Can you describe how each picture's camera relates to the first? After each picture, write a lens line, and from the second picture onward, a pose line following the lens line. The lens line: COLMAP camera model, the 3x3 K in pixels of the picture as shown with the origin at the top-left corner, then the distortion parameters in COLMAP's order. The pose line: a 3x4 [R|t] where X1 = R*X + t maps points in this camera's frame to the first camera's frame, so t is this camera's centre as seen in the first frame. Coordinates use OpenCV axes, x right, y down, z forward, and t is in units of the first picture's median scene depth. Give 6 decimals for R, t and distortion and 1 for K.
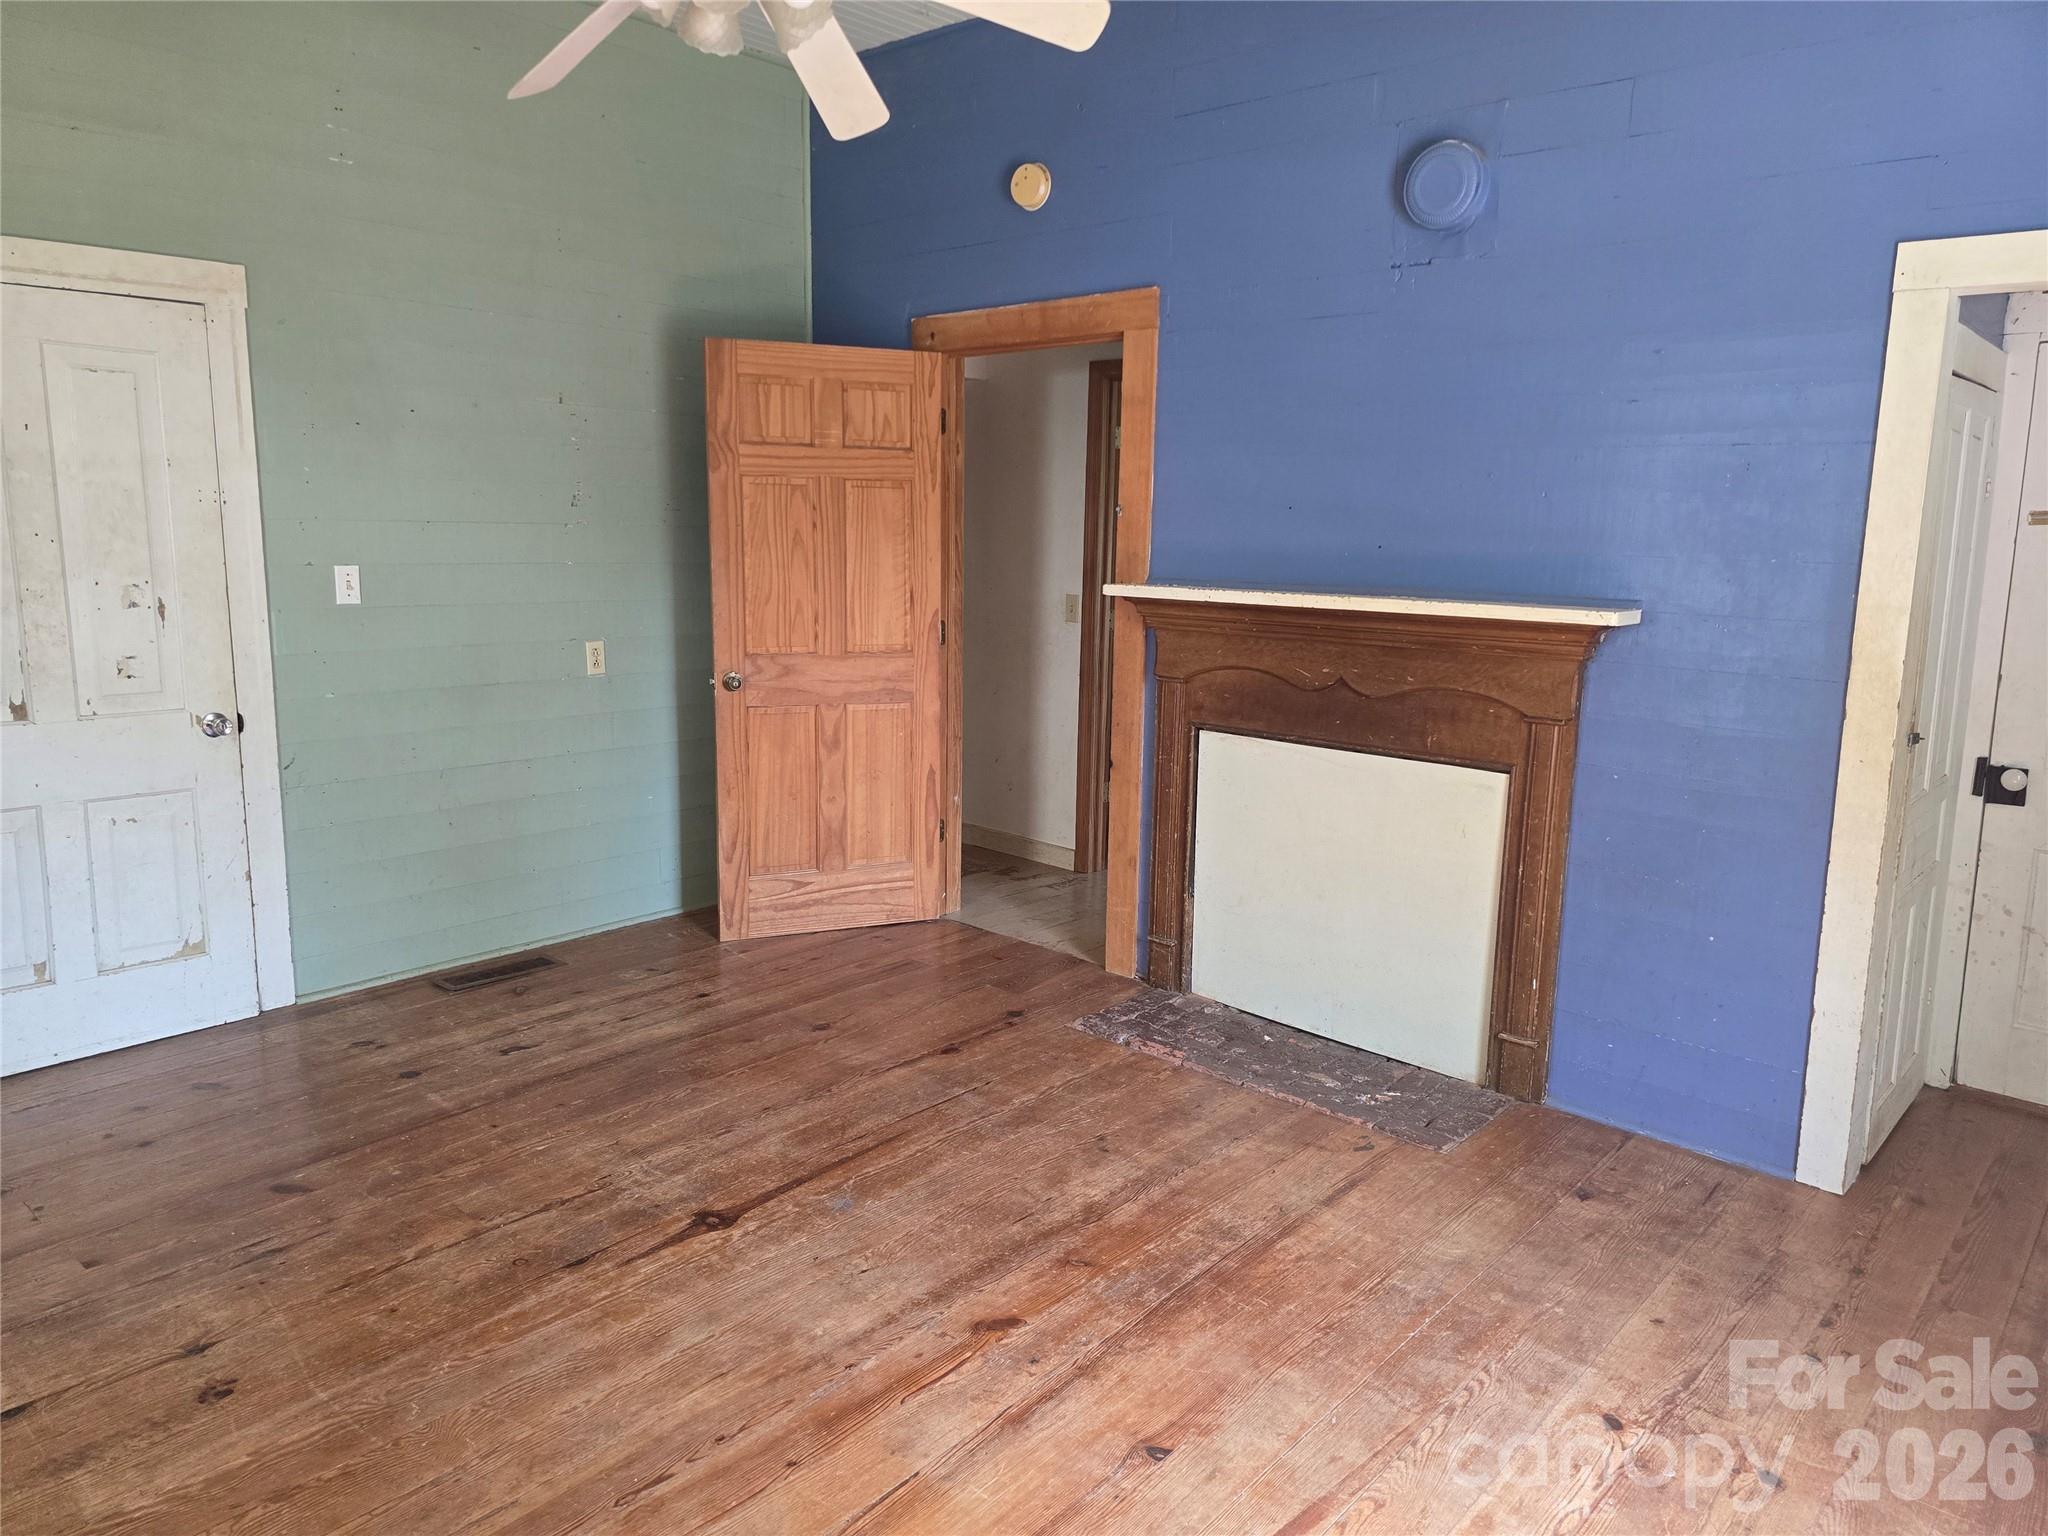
lens RADIAL K [[1382.6, 0, 1020.9], [0, 1382.6, 753.5], [0, 0, 1]] dist [0.069730, -0.072614]
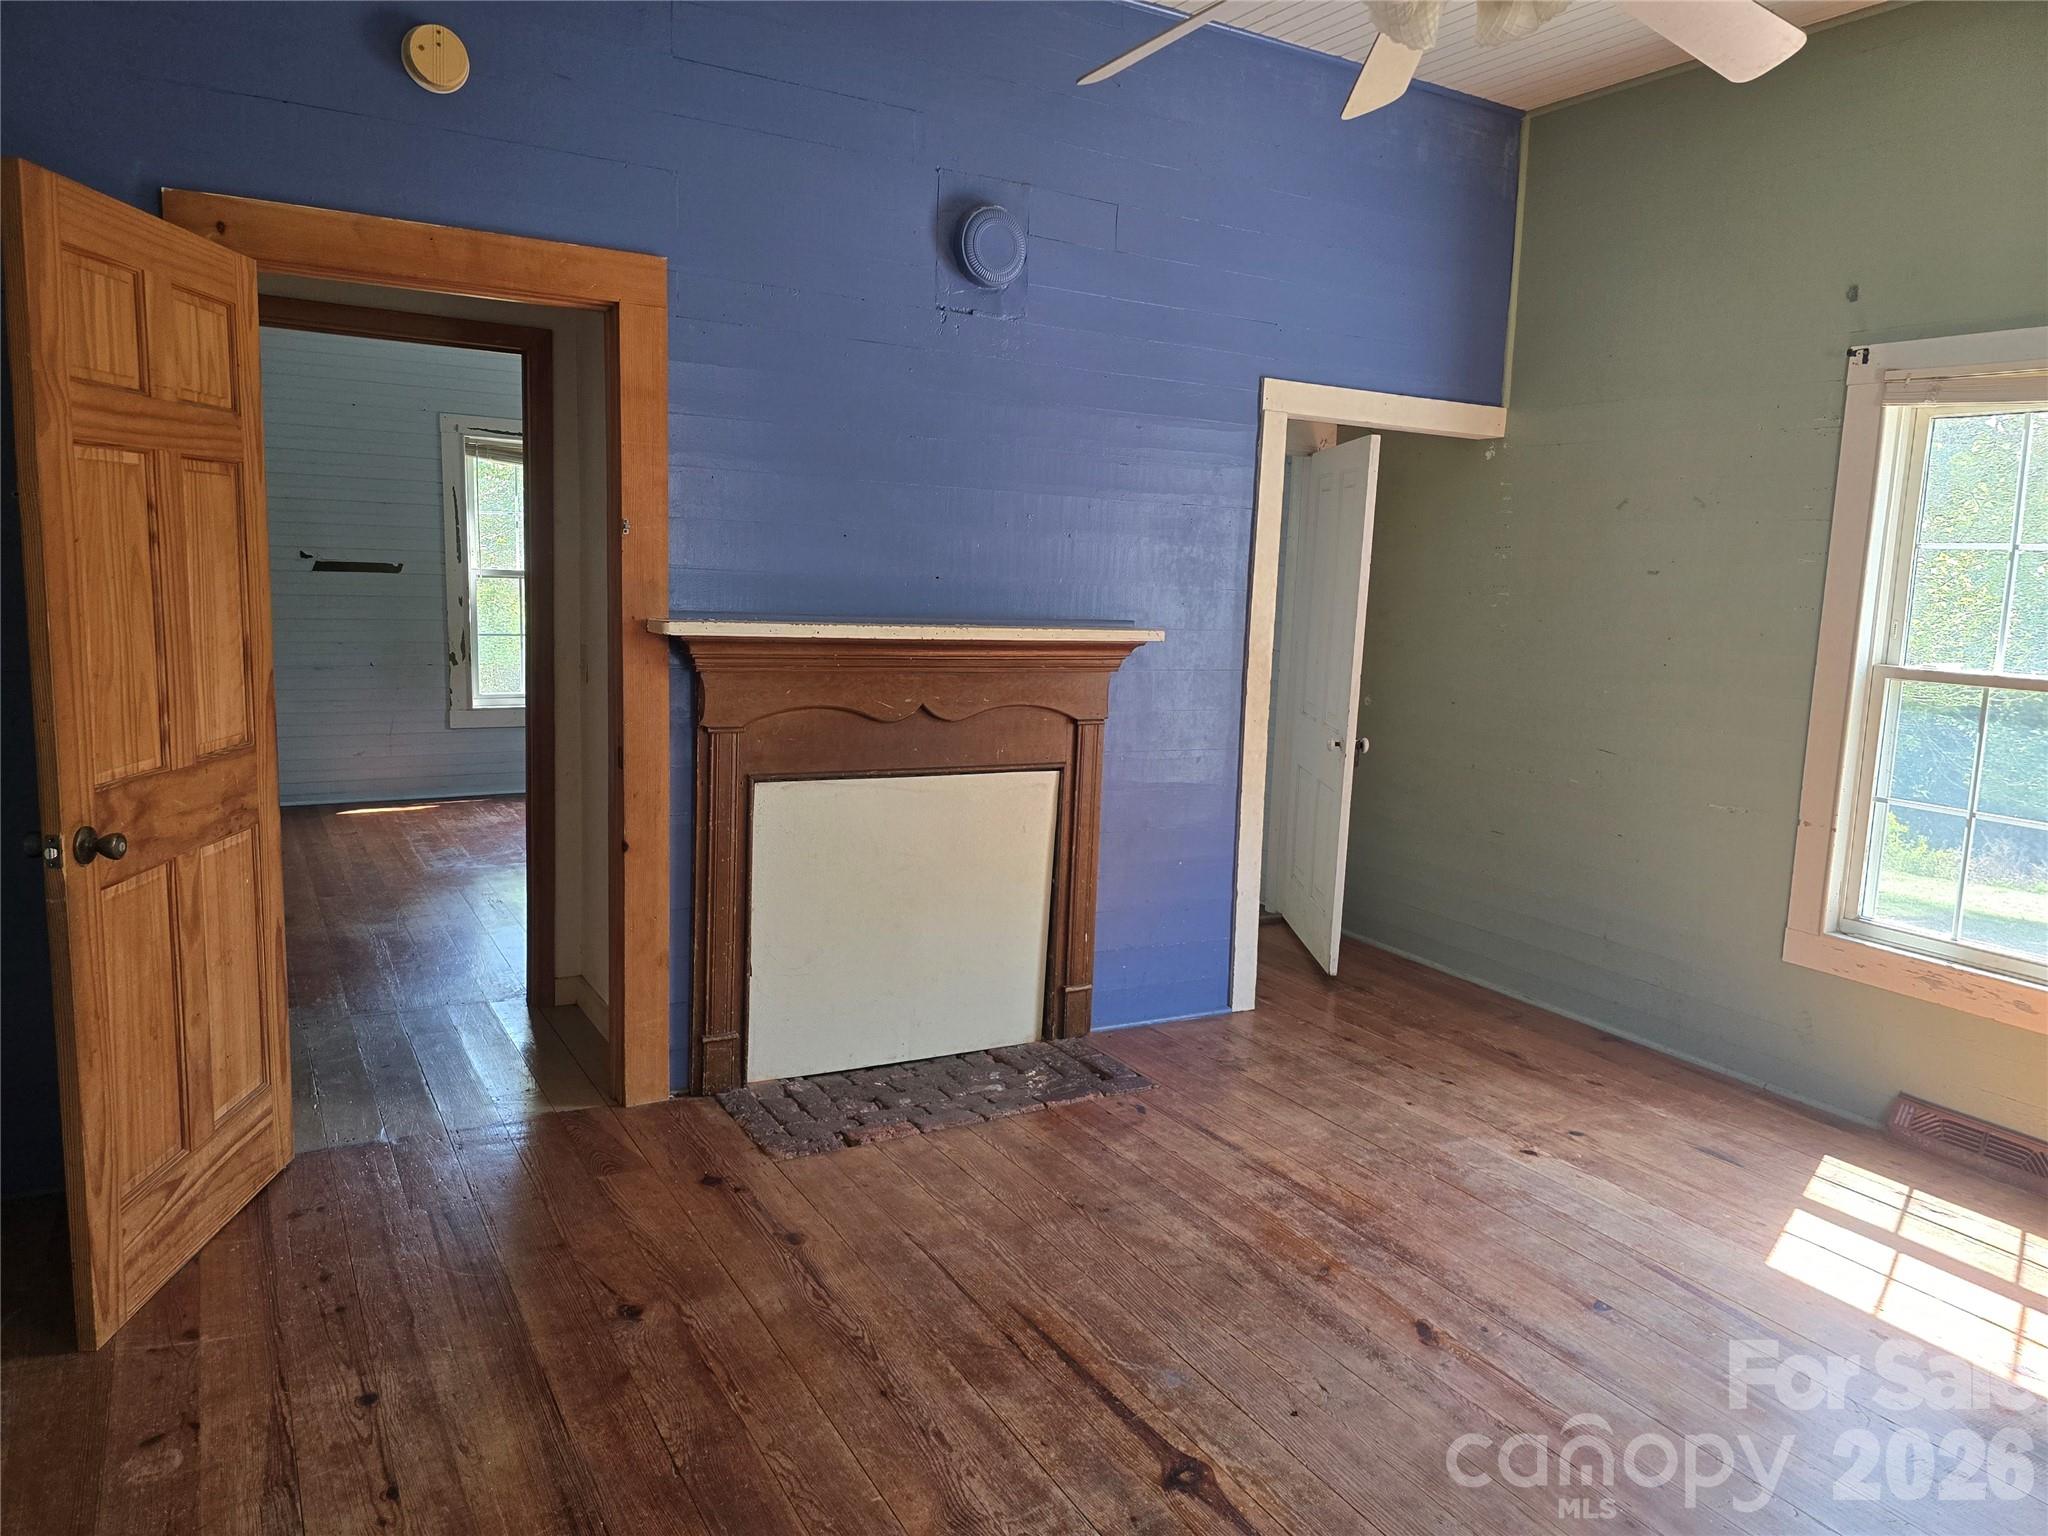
lens RADIAL K [[1382.6, 0, 1010.7], [0, 1382.6, 755.1], [0, 0, 1]] dist [0.069730, -0.072614]
pose [[0.310184, -0.139395, 0.940401, -0.786043], [0.122798, 0.986780, 0.105766, -0.131333], [-0.942712, 0.082672, 0.323201, 0.684427]]
